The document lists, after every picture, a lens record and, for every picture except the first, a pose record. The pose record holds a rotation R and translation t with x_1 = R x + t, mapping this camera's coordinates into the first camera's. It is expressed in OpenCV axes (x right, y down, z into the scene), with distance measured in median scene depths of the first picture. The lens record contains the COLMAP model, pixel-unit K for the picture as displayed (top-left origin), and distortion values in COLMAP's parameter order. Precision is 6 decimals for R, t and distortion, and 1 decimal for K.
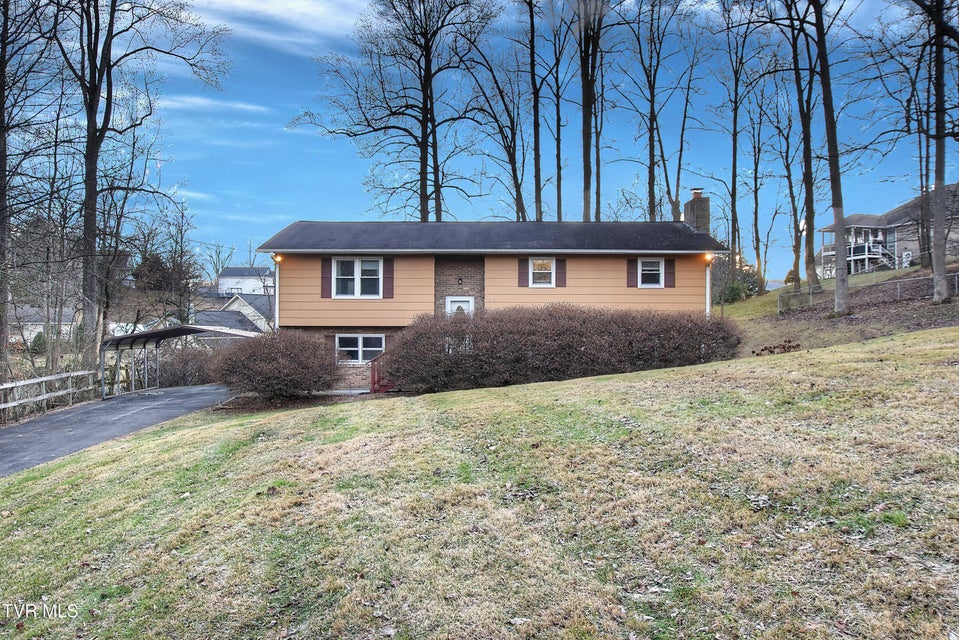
lens RADIAL K [[745.0, 0, 479.5], [0, 745.0, 320.0], [0, 0, 1]] dist [0.002046, 0.000949]
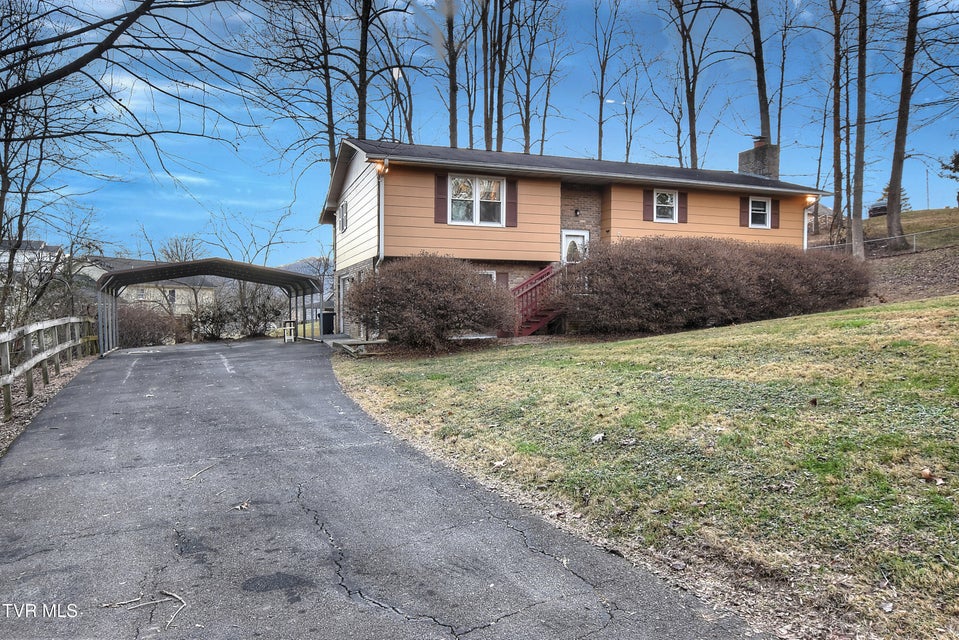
lens RADIAL K [[659.0, 0, 479.5], [0, 659.0, 320.0], [0, 0, 1]] dist [0.001941, 0.001137]
pose [[0.939081, -0.002897, 0.343683, -0.413952], [-0.005911, 0.999680, 0.024577, 0.058277], [-0.343645, -0.025111, 0.938764, 0.306810]]
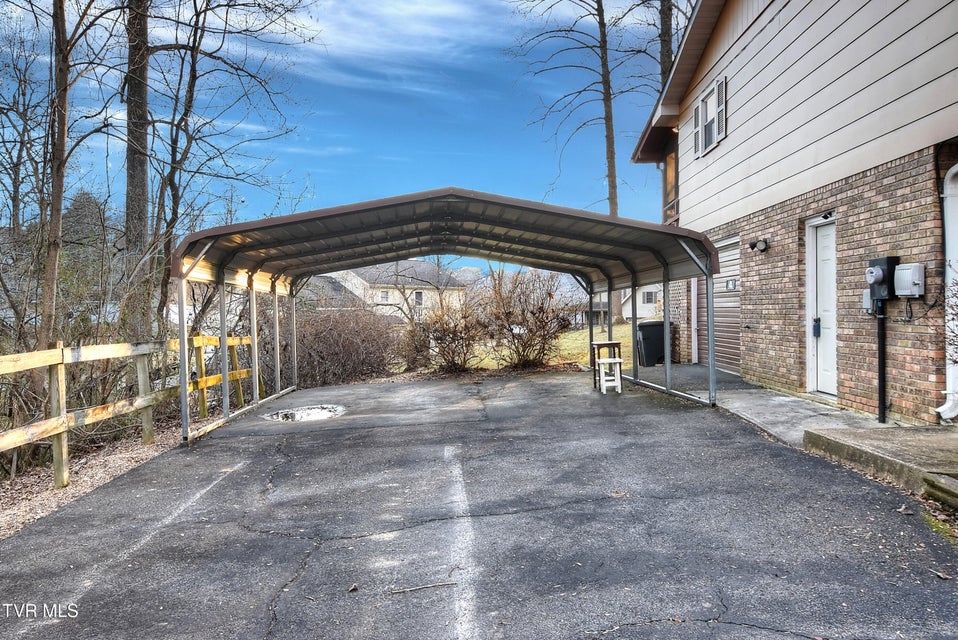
lens RADIAL K [[658.3, 0, 479.0], [0, 658.3, 320.0], [0, 0, 1]] dist [0.001941, 0.001137]
pose [[0.999866, -0.003308, -0.016033, -0.418419], [0.003652, 0.999763, 0.021446, 0.059181], [0.015958, -0.021502, 0.999641, 0.658428]]
